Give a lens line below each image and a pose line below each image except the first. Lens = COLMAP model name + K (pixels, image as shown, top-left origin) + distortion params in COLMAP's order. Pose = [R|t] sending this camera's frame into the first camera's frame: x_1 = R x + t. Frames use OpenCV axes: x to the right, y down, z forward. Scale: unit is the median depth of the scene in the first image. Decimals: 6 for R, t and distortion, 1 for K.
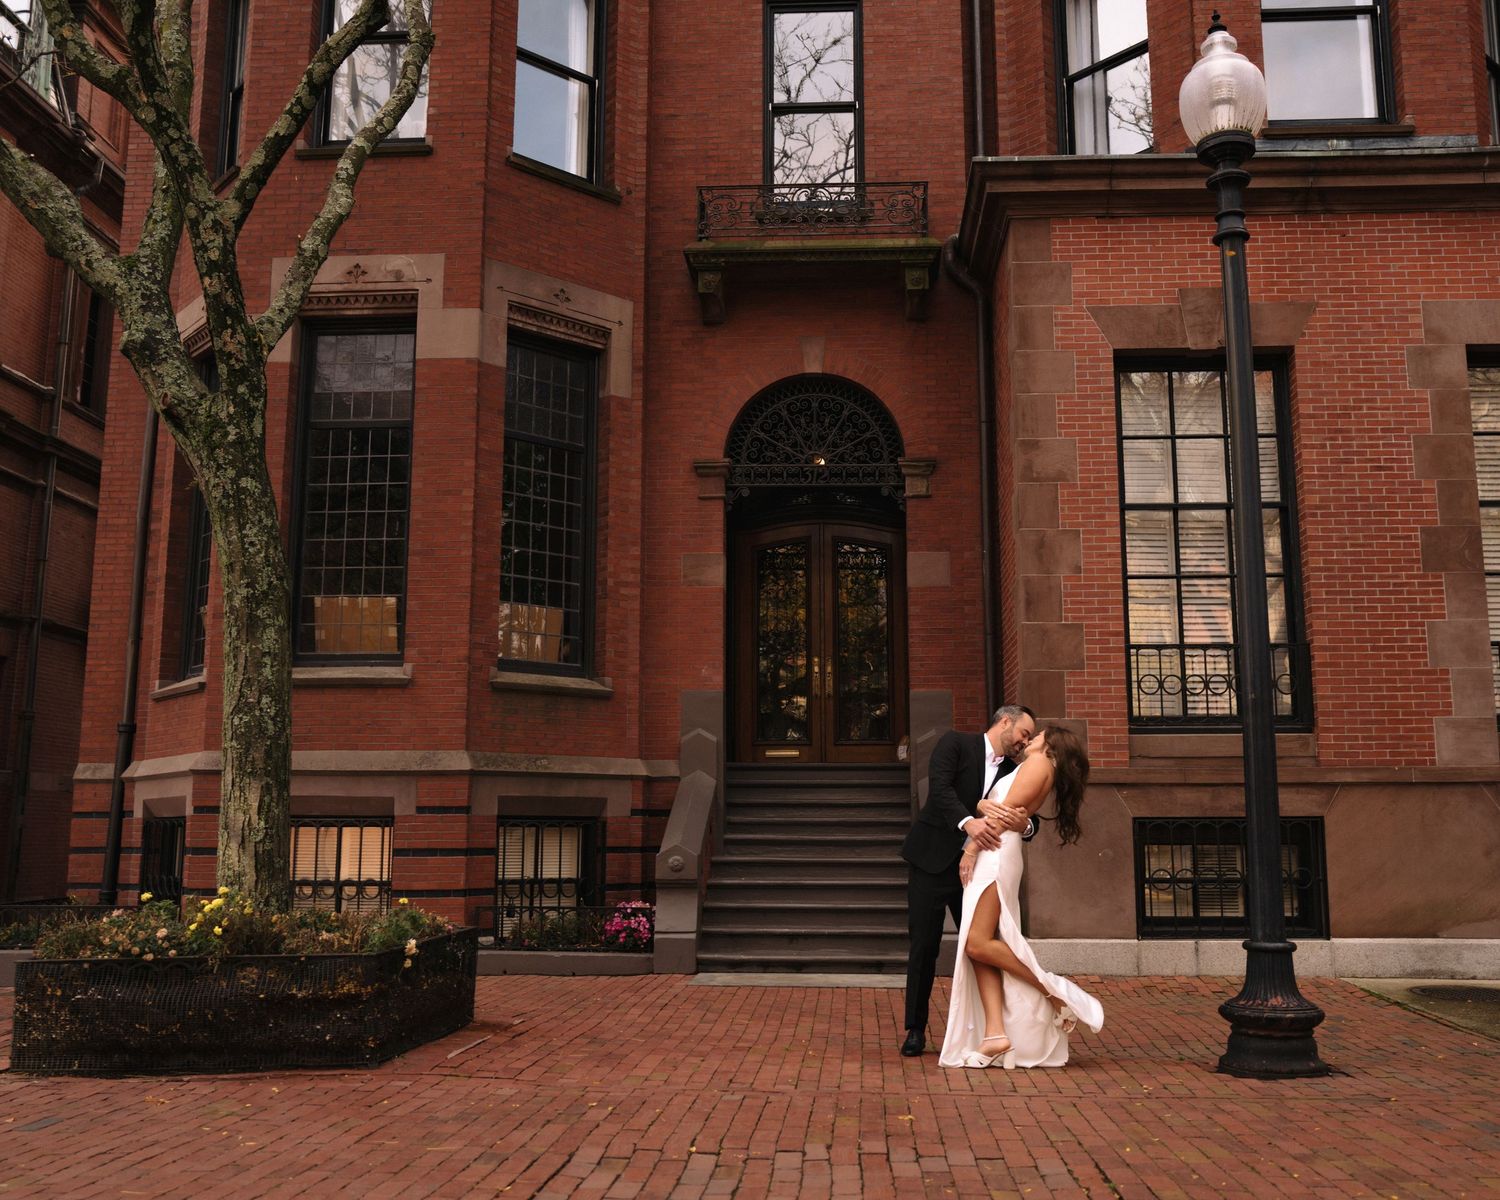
lens RADIAL K [[1791.2, 0, 750.0], [0, 1791.2, 600.0], [0, 0, 1]] dist [0.008575, -0.053289]
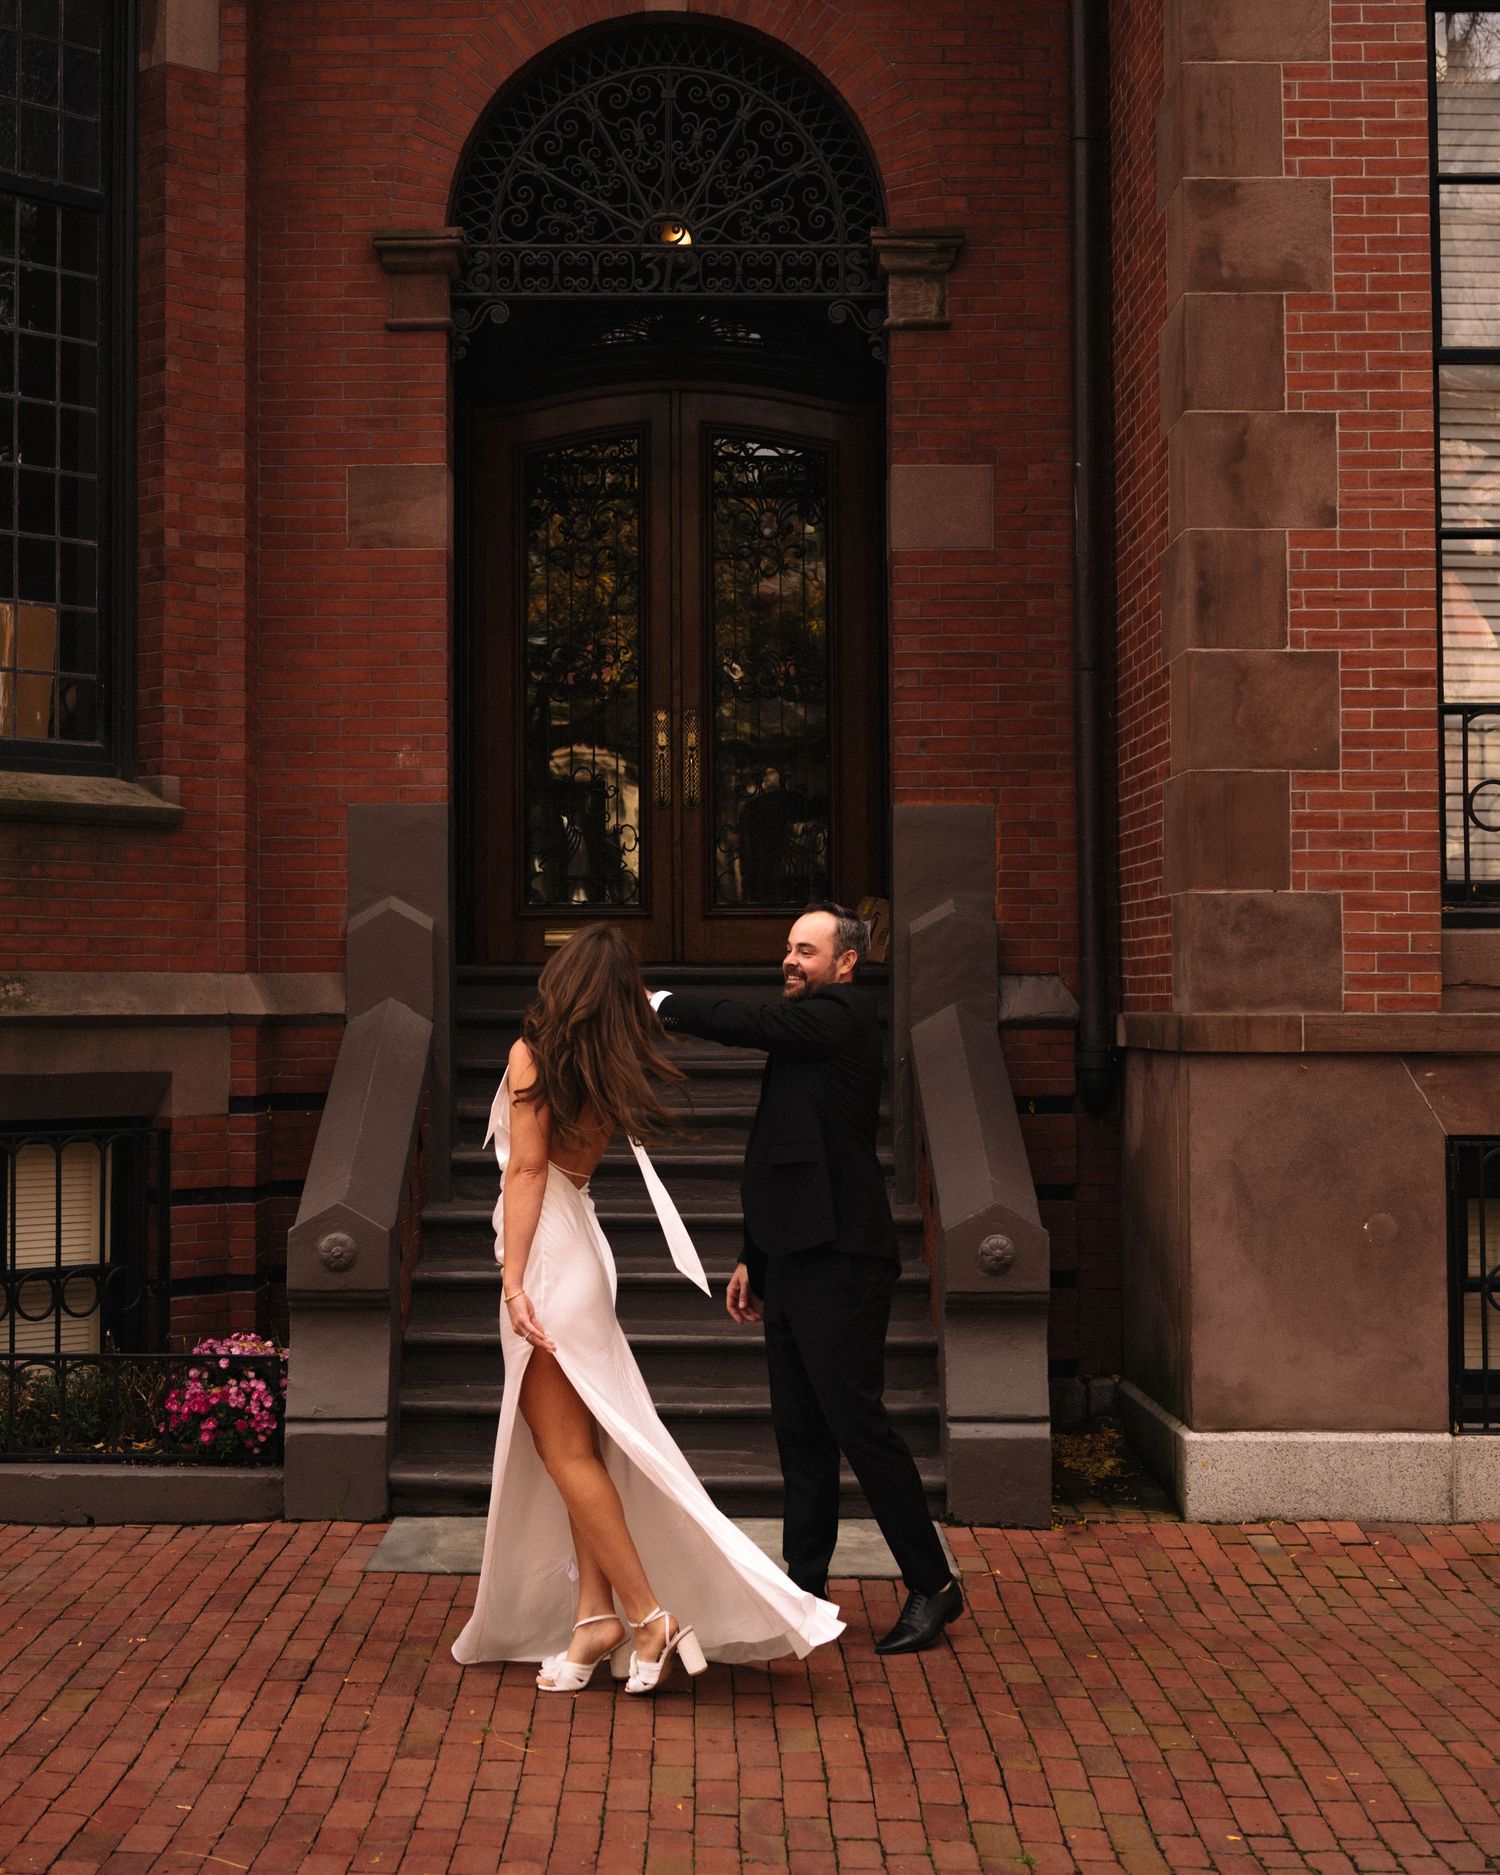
lens RADIAL K [[2239.0, 0, 500.4], [0, 2239.0, 938.0], [0, 0, 1]] dist [0.008575, -0.053289]
pose [[0.999794, -0.000515, 0.020270, -0.013388], [-0.003718, 0.978072, 0.208235, -0.027856], [-0.019933, -0.208268, 0.977869, 0.483243]]
